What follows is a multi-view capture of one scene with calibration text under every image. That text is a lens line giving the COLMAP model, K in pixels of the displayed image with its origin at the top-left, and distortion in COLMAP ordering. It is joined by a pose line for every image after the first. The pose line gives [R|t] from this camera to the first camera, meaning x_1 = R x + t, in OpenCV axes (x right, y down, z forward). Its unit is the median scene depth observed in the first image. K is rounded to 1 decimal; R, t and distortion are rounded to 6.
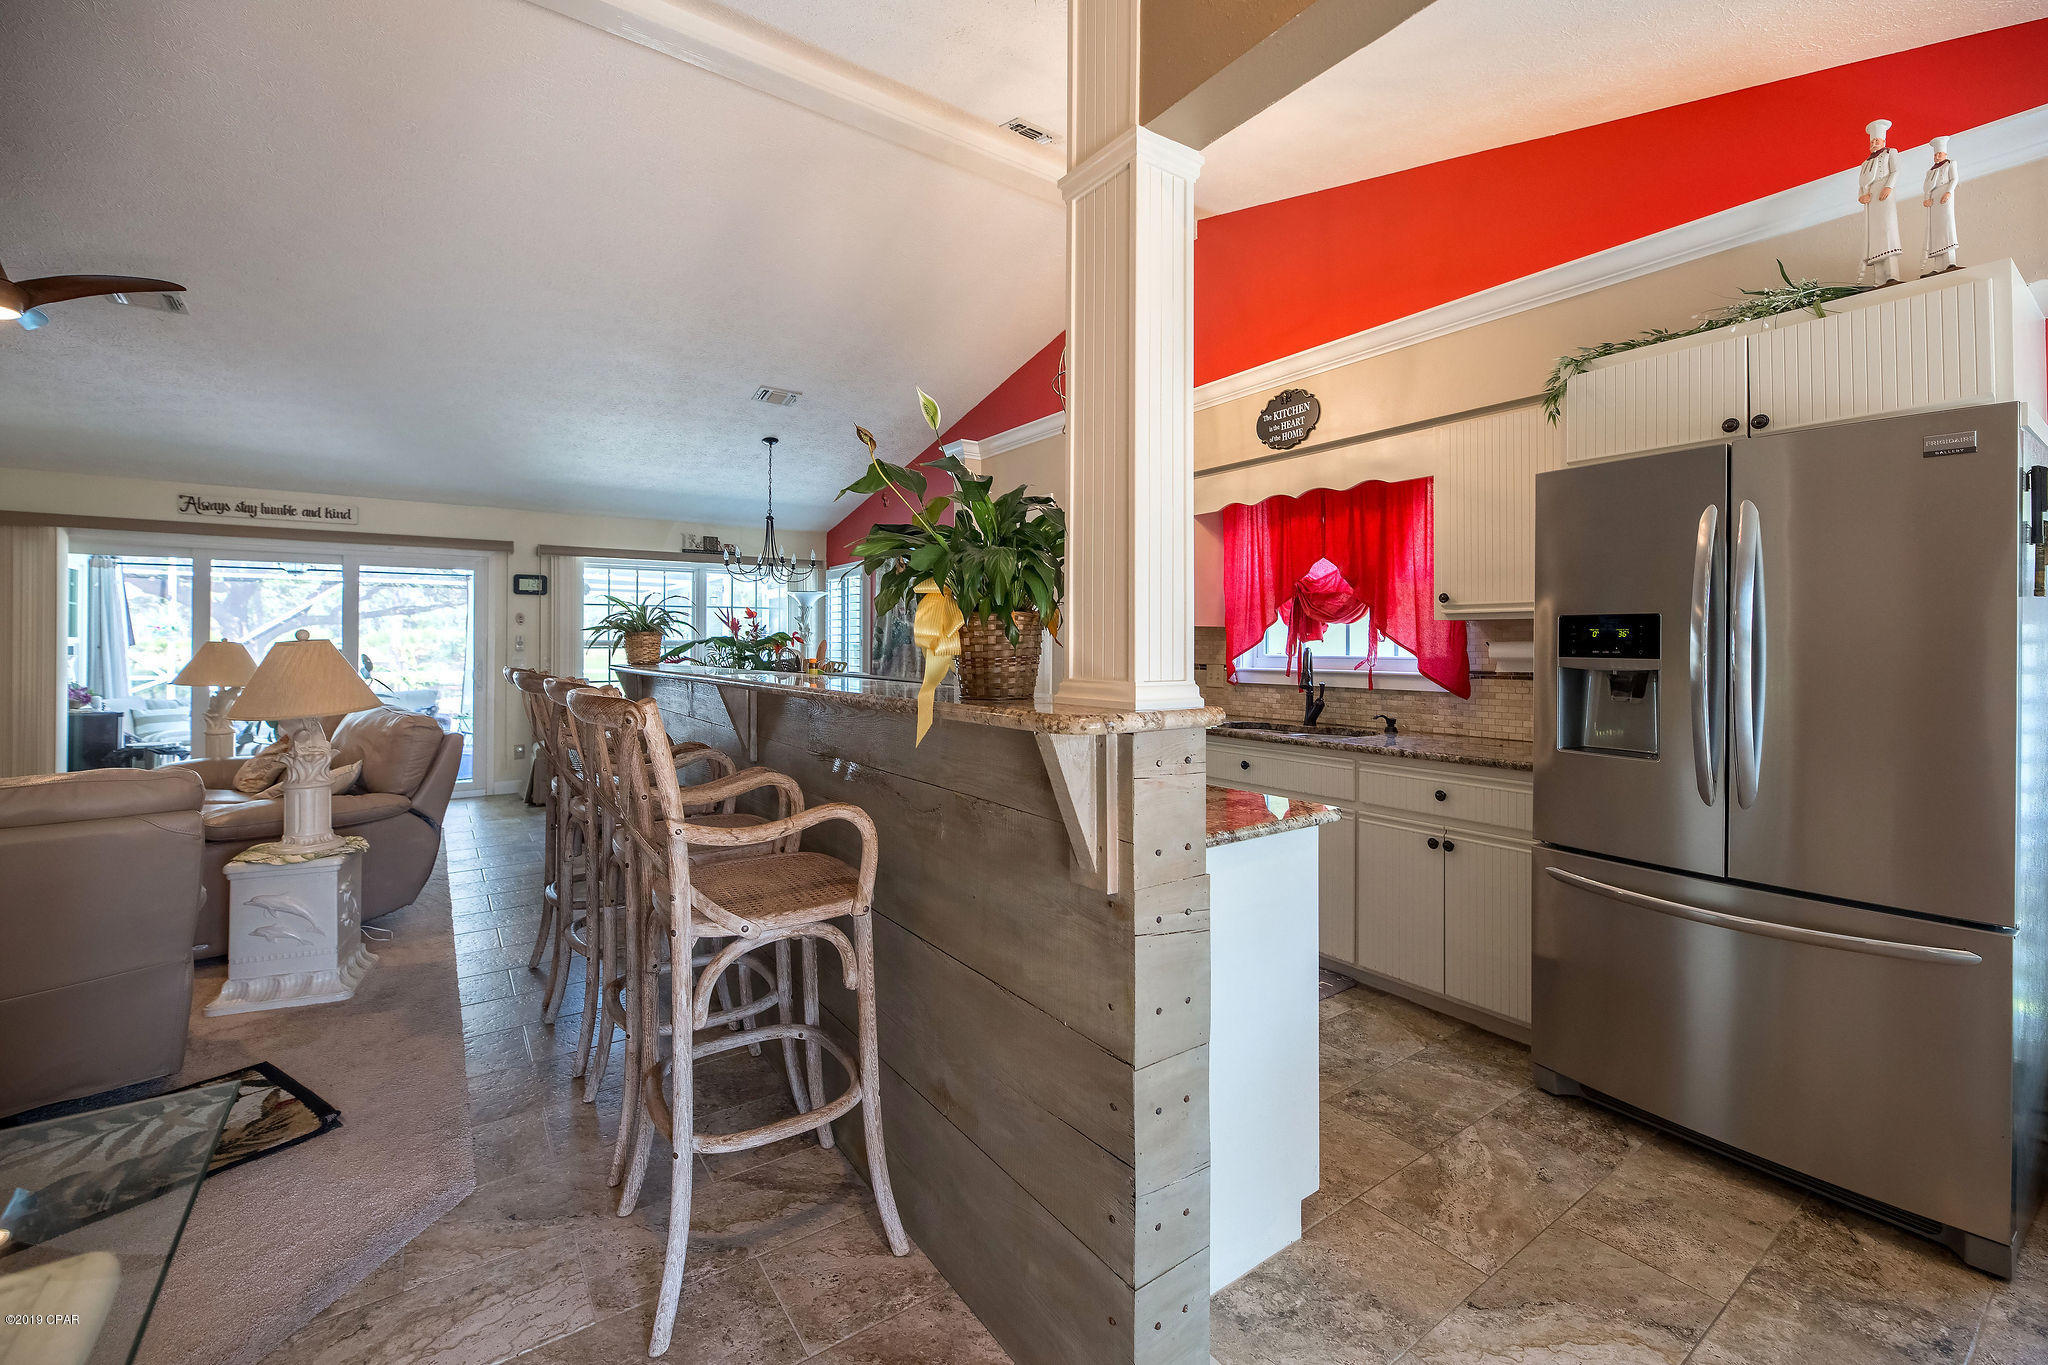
lens RADIAL K [[842.9, 0, 1016.4], [0, 842.9, 638.9], [0, 0, 1]] dist [-0.005447, -0.000918]
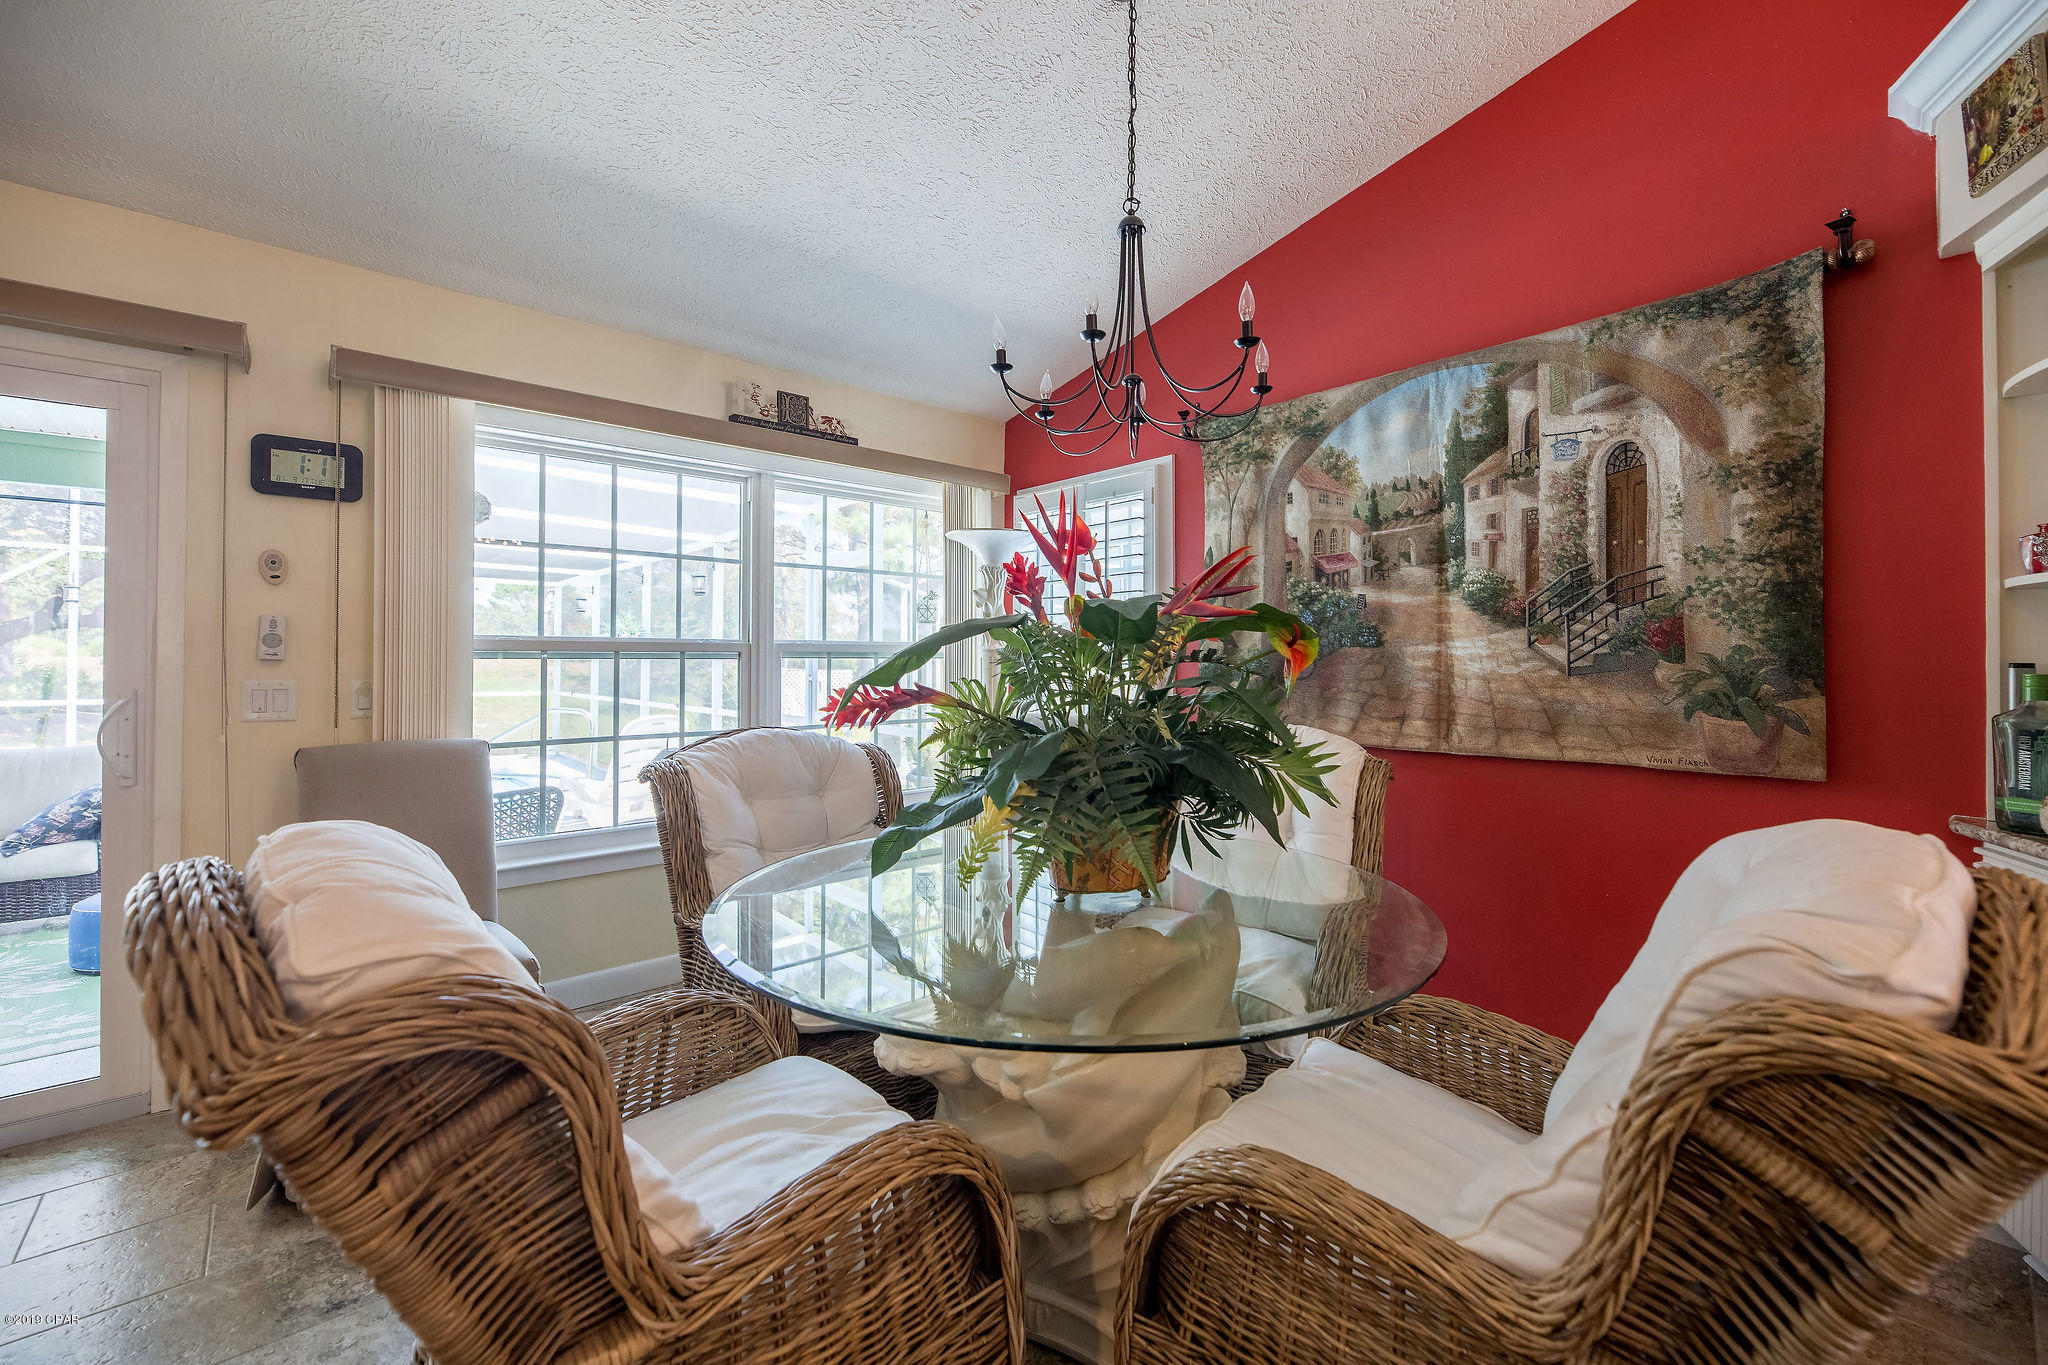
lens RADIAL K [[842.9, 0, 1022.0], [0, 842.9, 653.4], [0, 0, 1]] dist [-0.005447, -0.000918]
pose [[0.994665, 0.002077, 0.103137, -0.372863], [-0.002346, 0.999994, 0.002486, 0.009867], [-0.103131, -0.002714, 0.994664, 0.725385]]
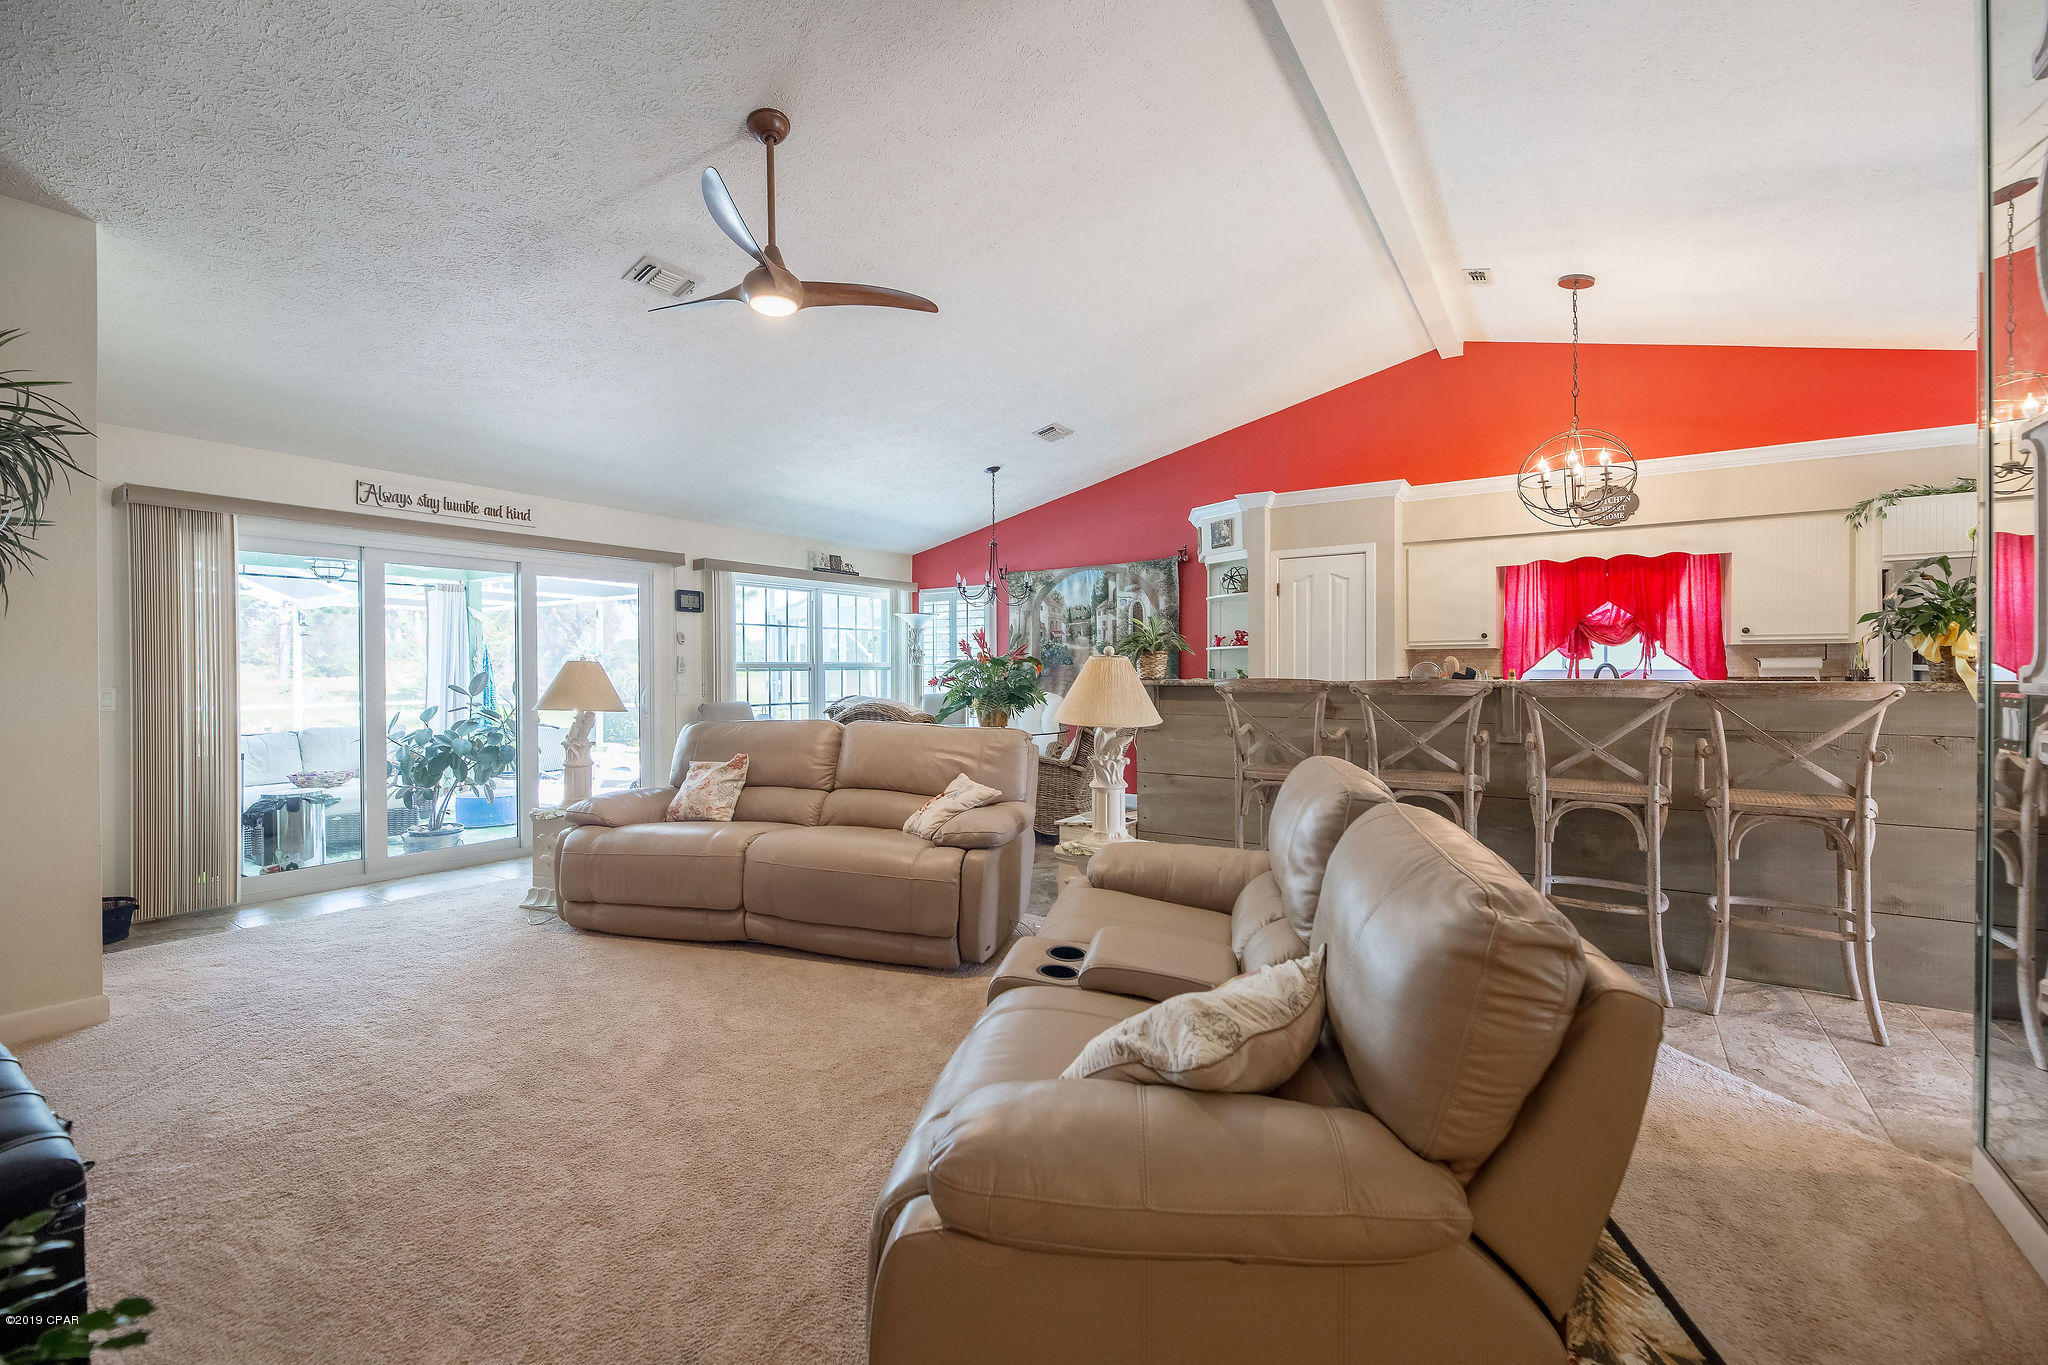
lens RADIAL K [[842.9, 0, 1033.2], [0, 842.9, 667.5], [0, 0, 1]] dist [-0.005447, -0.000918]
pose [[0.931250, -0.004582, 0.364352, -0.646246], [0.002279, 0.999975, 0.006749, 0.002959], [-0.364374, -0.005455, 0.931237, 0.009201]]
